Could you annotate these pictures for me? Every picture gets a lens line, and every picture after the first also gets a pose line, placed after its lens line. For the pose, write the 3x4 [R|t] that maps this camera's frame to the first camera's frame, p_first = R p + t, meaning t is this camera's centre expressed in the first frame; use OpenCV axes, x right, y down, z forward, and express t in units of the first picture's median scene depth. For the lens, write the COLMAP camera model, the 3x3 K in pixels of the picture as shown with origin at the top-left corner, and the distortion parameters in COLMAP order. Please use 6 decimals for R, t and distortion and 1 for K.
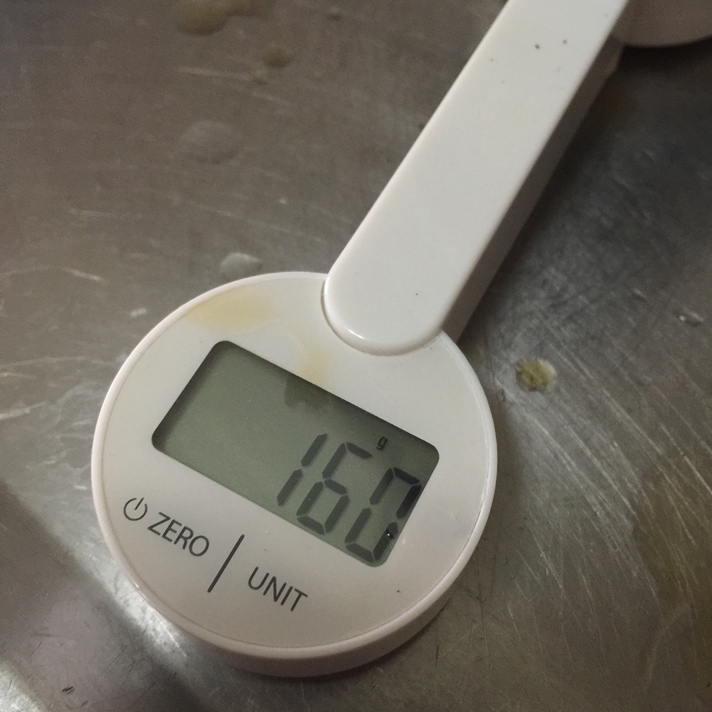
lens RADIAL K [[811.5, 0, 356.0], [0, 811.5, 356.0], [0, 0, 1]] dist [0.055119, -0.049124]
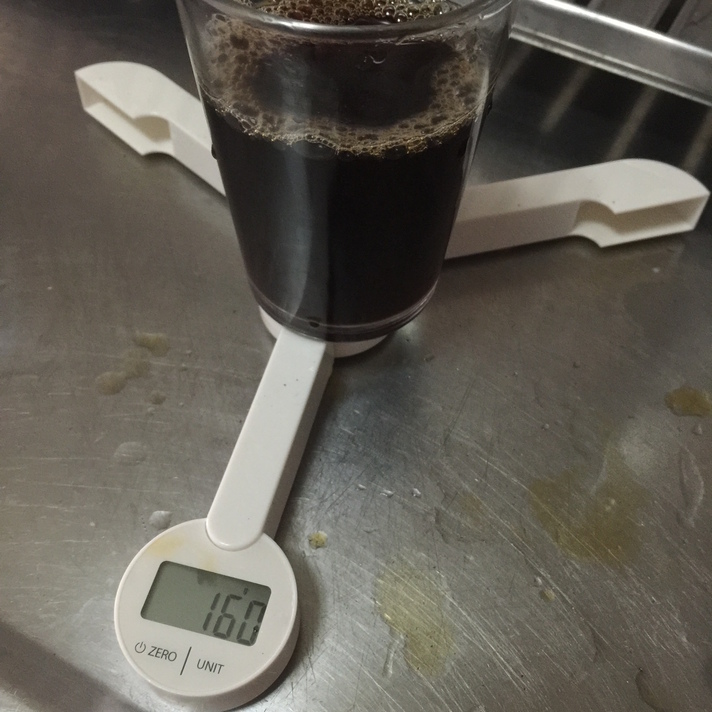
lens RADIAL K [[811.5, 0, 356.0], [0, 811.5, 356.0], [0, 0, 1]] dist [0.055119, -0.049124]
pose [[0.966986, -0.191448, 0.168186, 0.066256], [0.219126, 0.961598, -0.165265, -0.069148], [-0.130087, 0.196663, 0.971803, -1.220214]]
